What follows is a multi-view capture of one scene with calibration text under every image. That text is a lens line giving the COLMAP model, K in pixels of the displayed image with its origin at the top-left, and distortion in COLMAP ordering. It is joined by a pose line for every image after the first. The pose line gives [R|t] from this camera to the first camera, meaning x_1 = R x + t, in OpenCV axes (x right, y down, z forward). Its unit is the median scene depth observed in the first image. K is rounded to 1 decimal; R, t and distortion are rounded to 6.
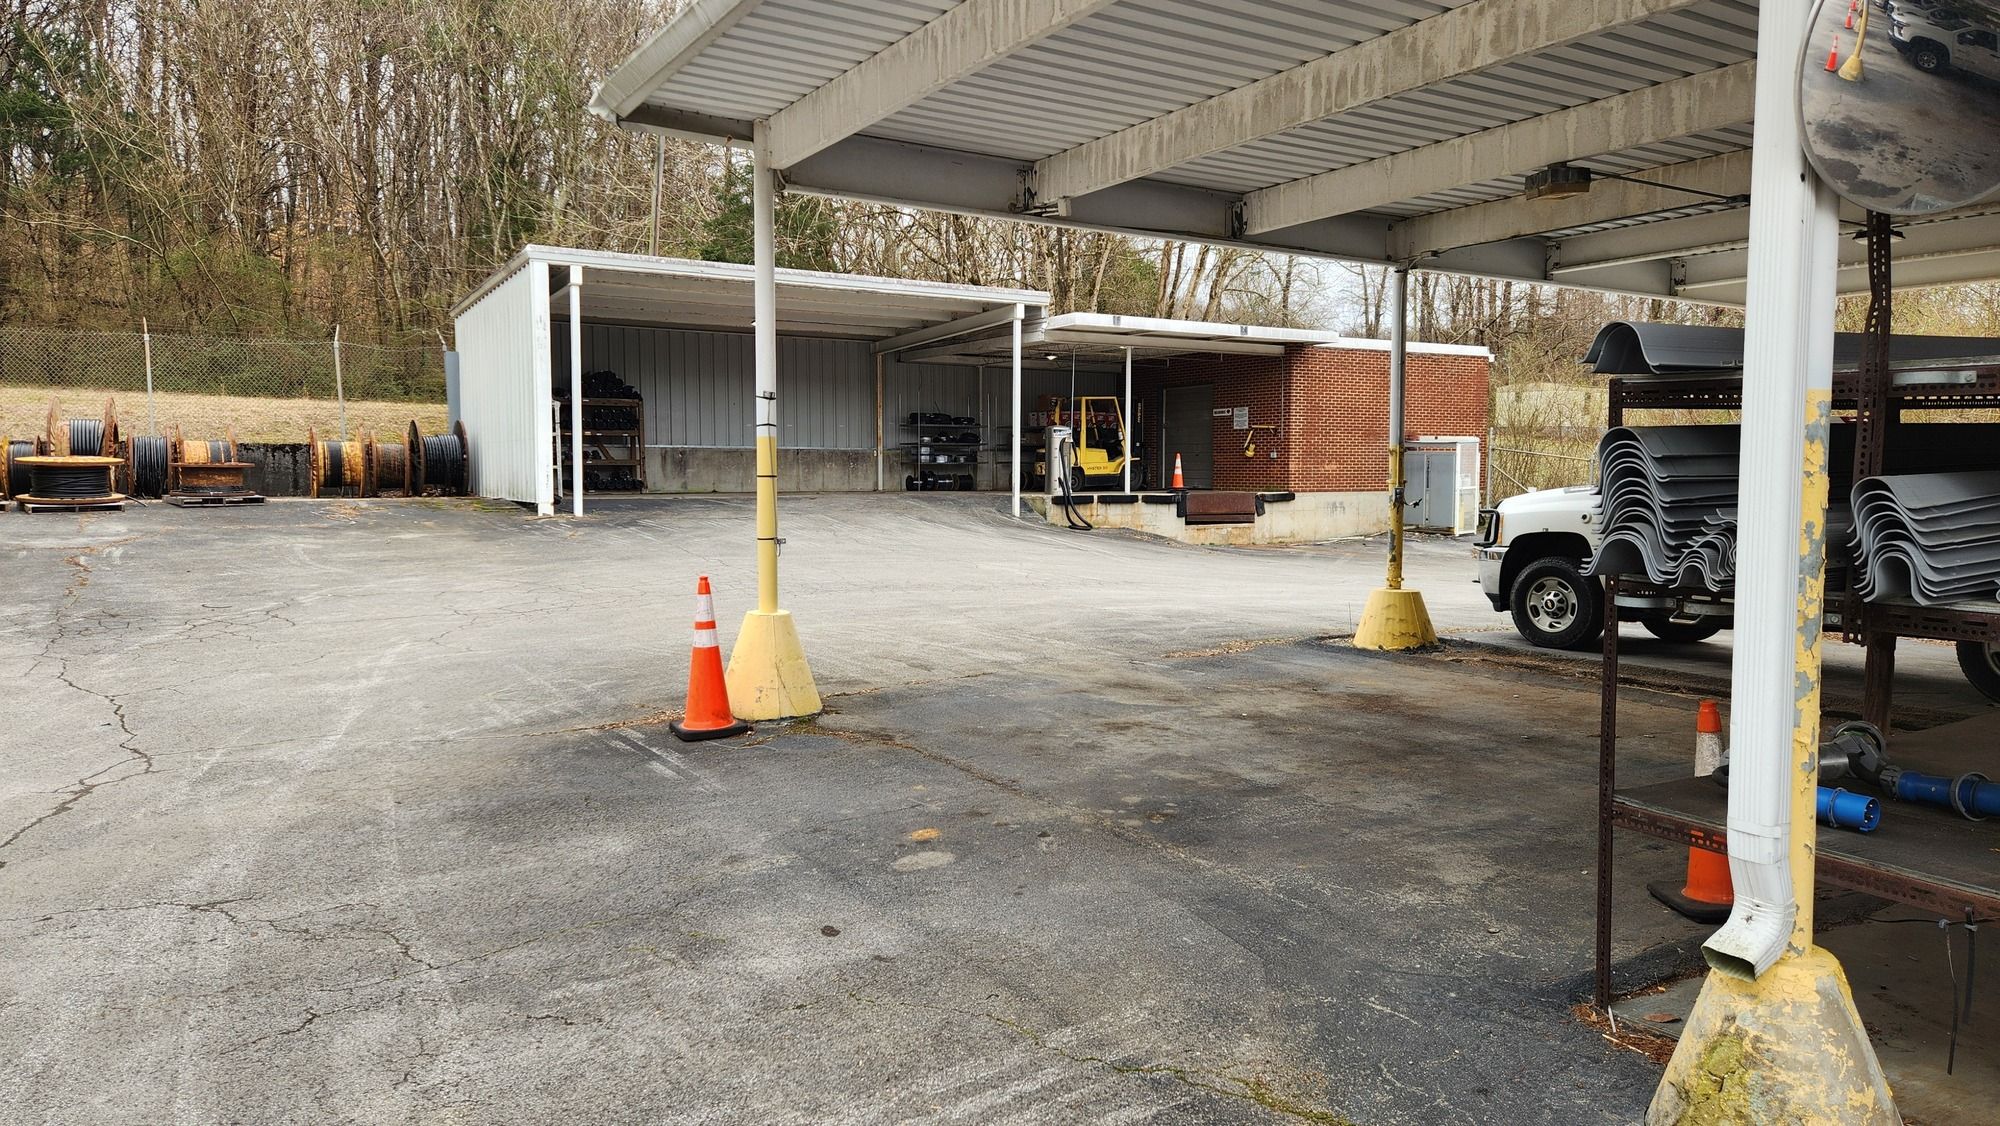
lens RADIAL K [[1338.9, 0, 1000.0], [0, 1338.9, 563.0], [0, 0, 1]] dist [-0.000911, -0.000303]
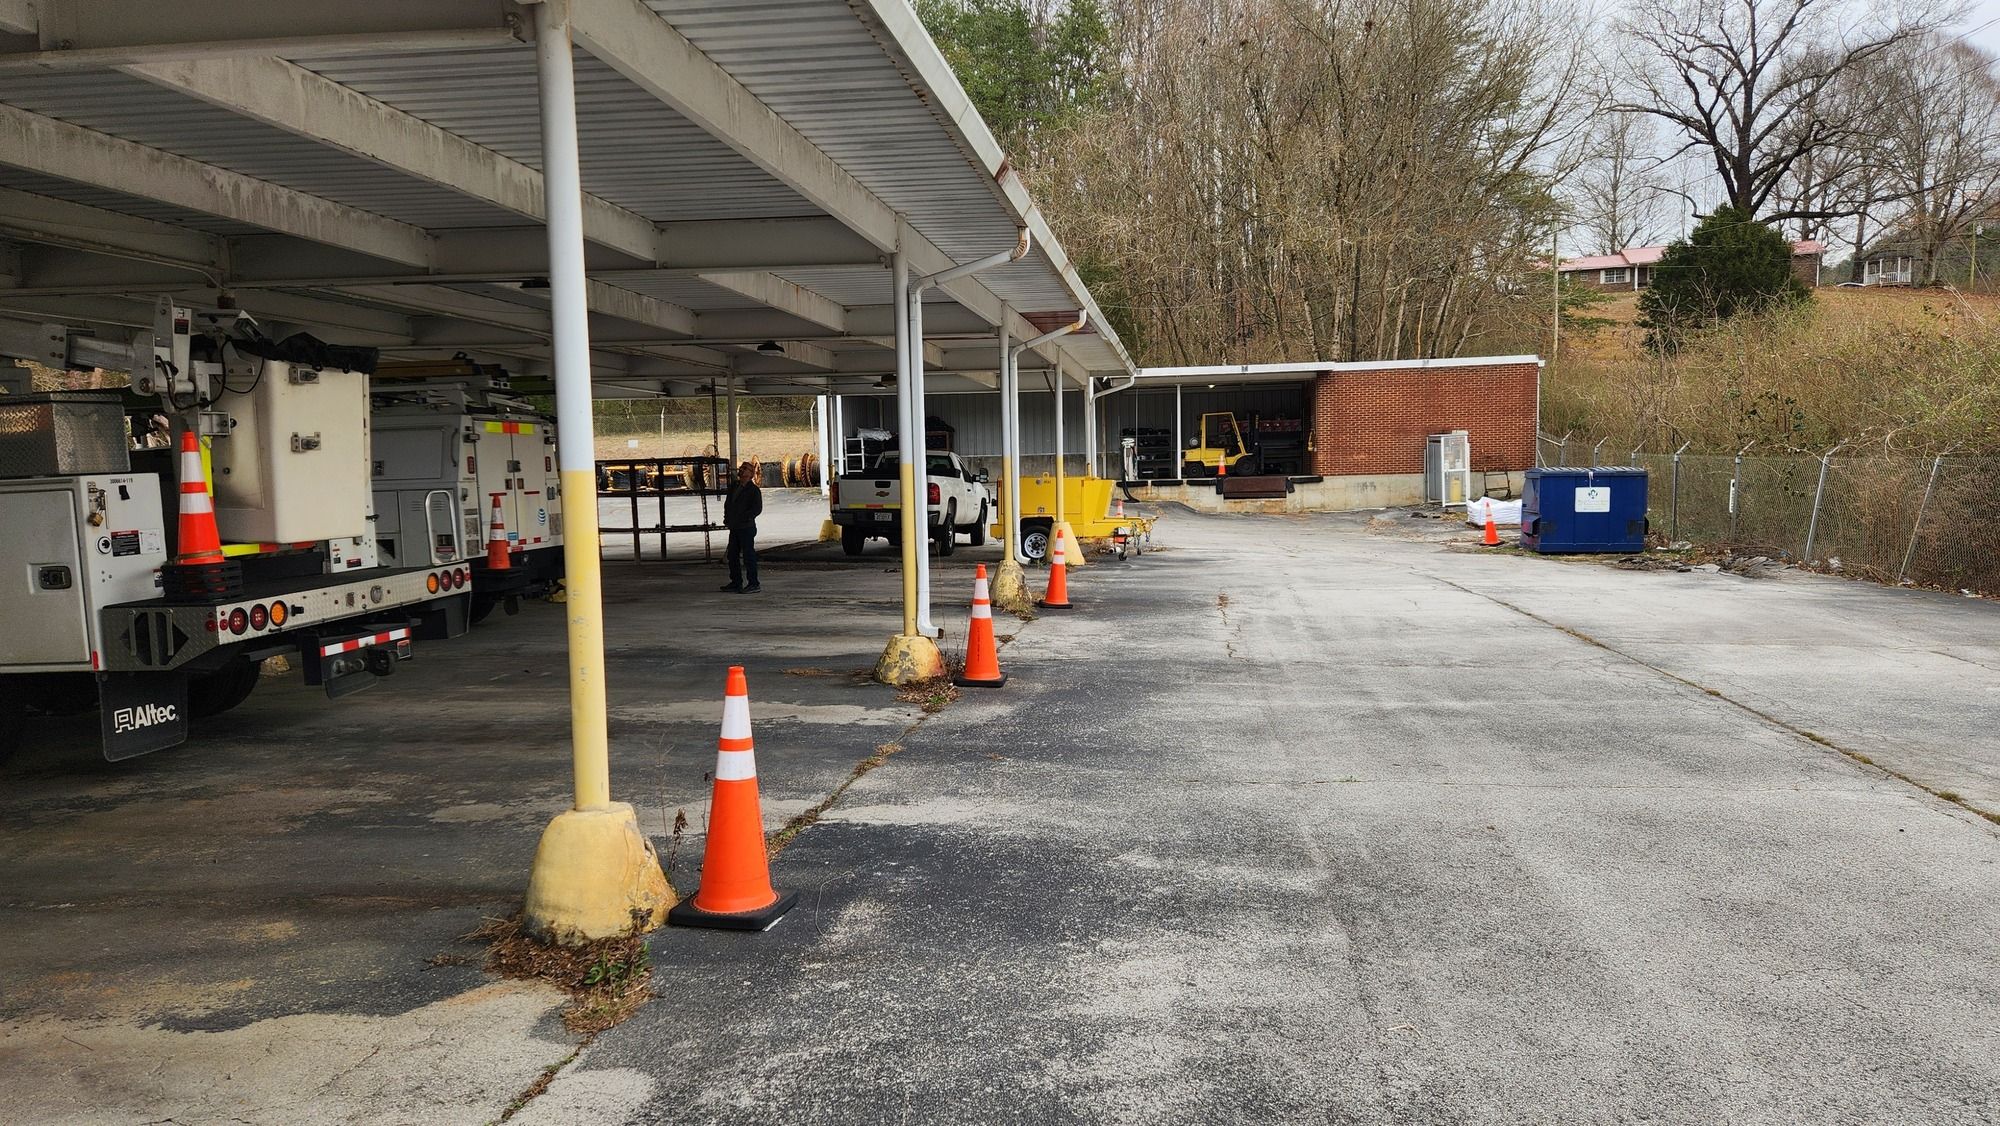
lens RADIAL K [[1338.9, 0, 1000.0], [0, 1338.9, 563.0], [0, 0, 1]] dist [-0.000911, -0.000303]
pose [[0.763145, 0.025306, -0.645731, 0.872799], [-0.016852, 0.999672, 0.019260, 0.017156], [0.646007, -0.003816, 0.763322, -0.292603]]
